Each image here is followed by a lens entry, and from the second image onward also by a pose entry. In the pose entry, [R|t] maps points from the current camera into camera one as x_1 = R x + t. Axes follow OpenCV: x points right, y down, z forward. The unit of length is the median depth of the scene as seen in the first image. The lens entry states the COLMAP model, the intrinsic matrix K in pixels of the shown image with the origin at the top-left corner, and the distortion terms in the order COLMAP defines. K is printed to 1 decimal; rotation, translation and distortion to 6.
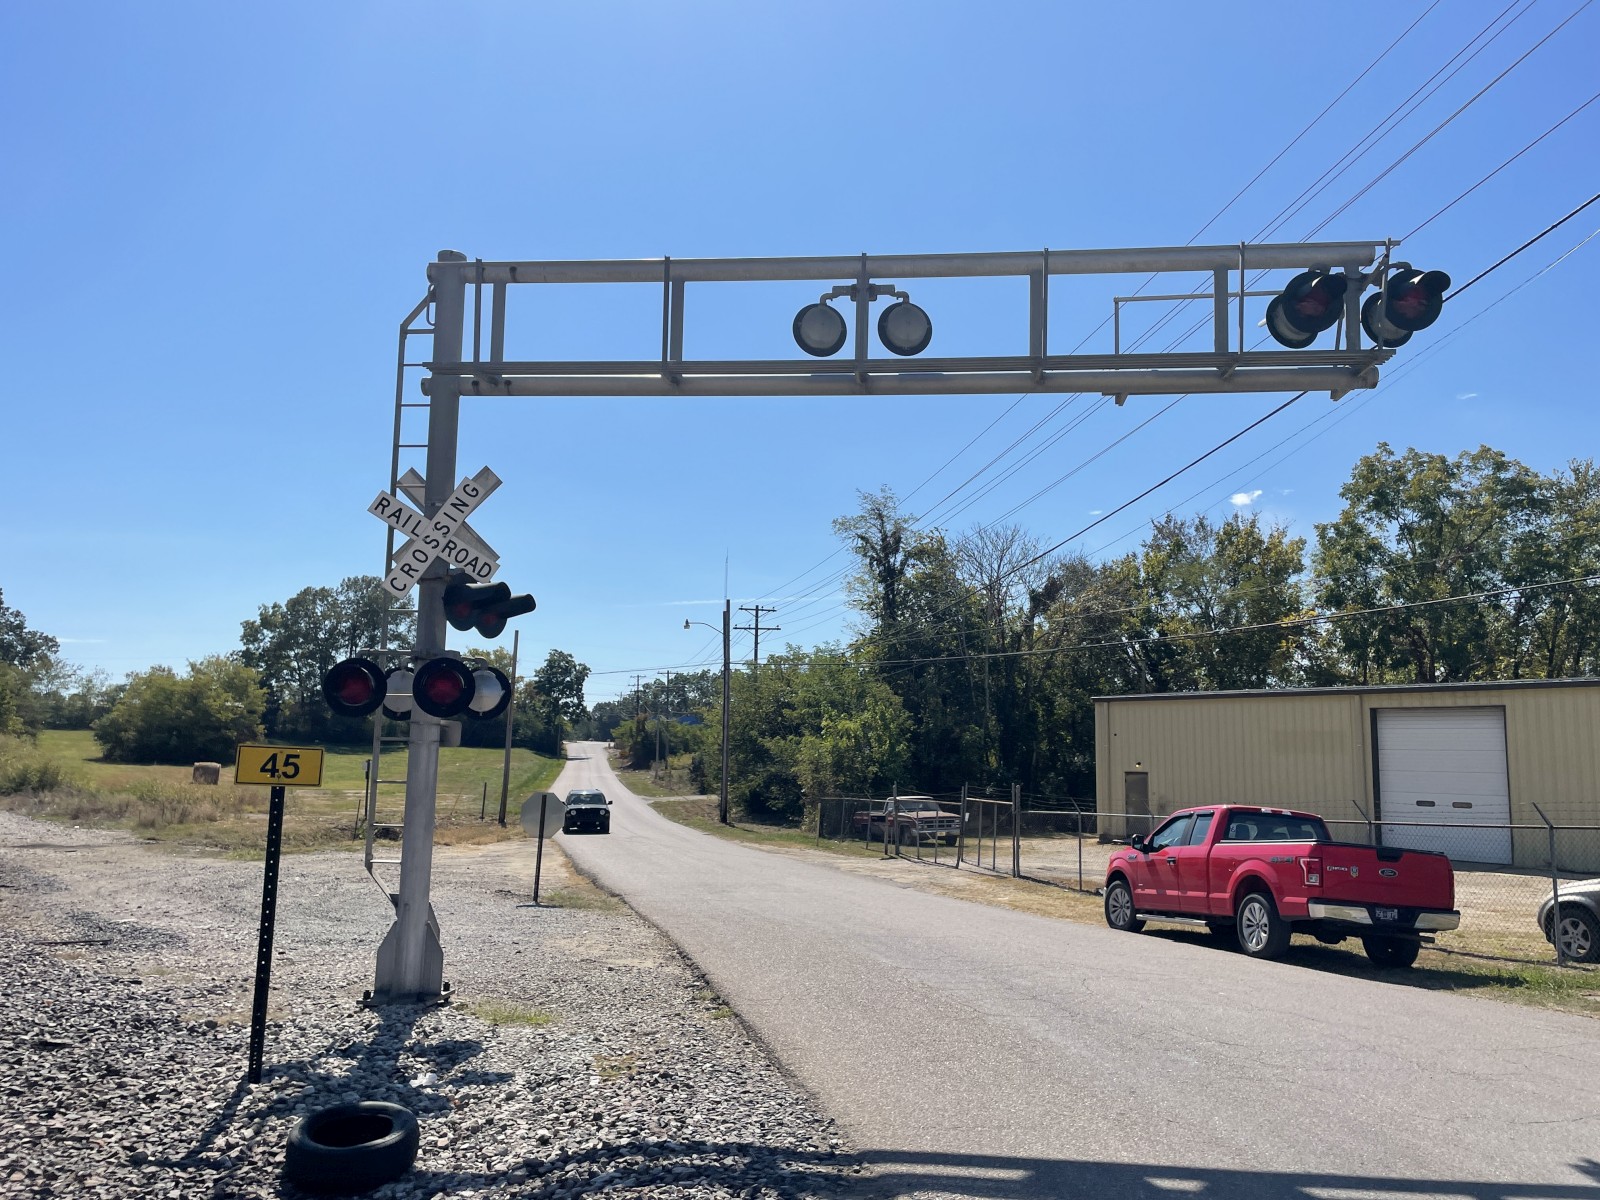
lens RADIAL K [[1246.3, 0, 800.0], [0, 1246.3, 600.0], [0, 0, 1]] dist [0.106467, -0.139405]
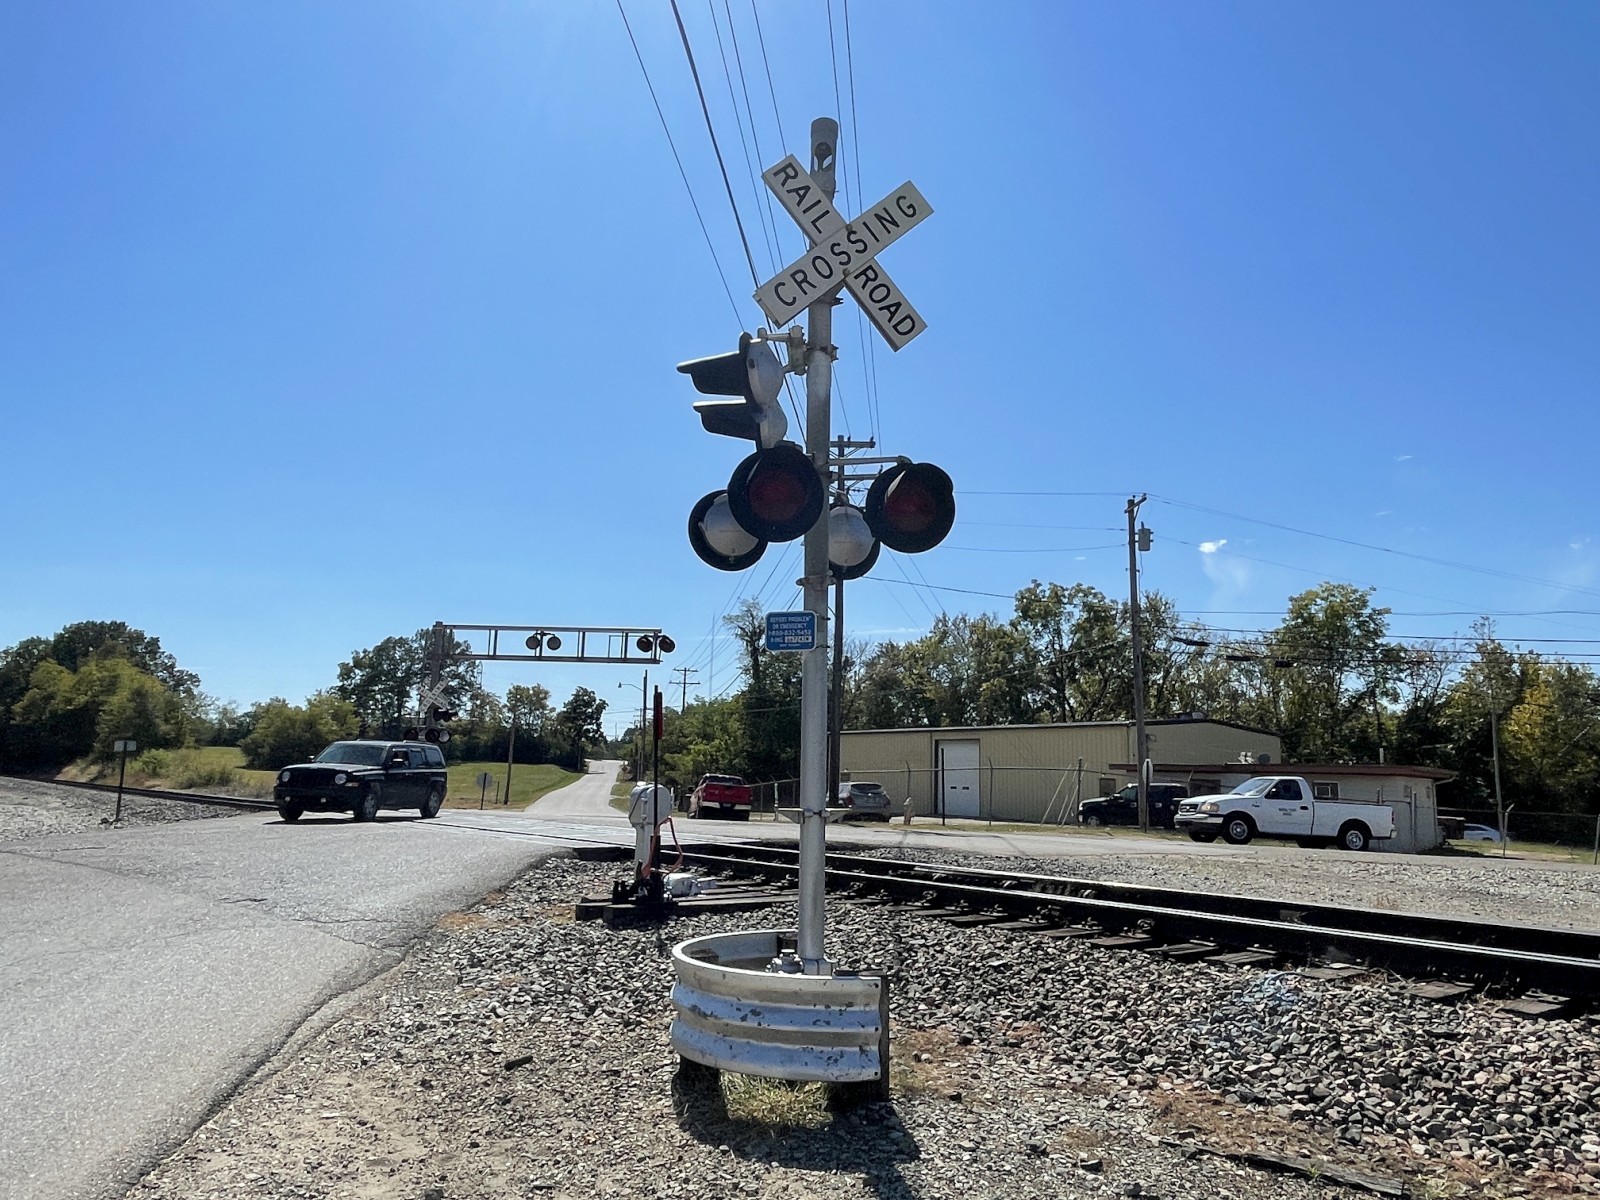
lens RADIAL K [[1065.8, 0, 799.0], [0, 1065.8, 596.1], [0, 0, 1]] dist [-0.001941, -0.001128]
pose [[0.999973, 0.005836, -0.004400, 0.120411], [-0.006015, 0.999103, -0.041911, -0.032392], [0.004152, 0.041936, 0.999112, -0.321625]]
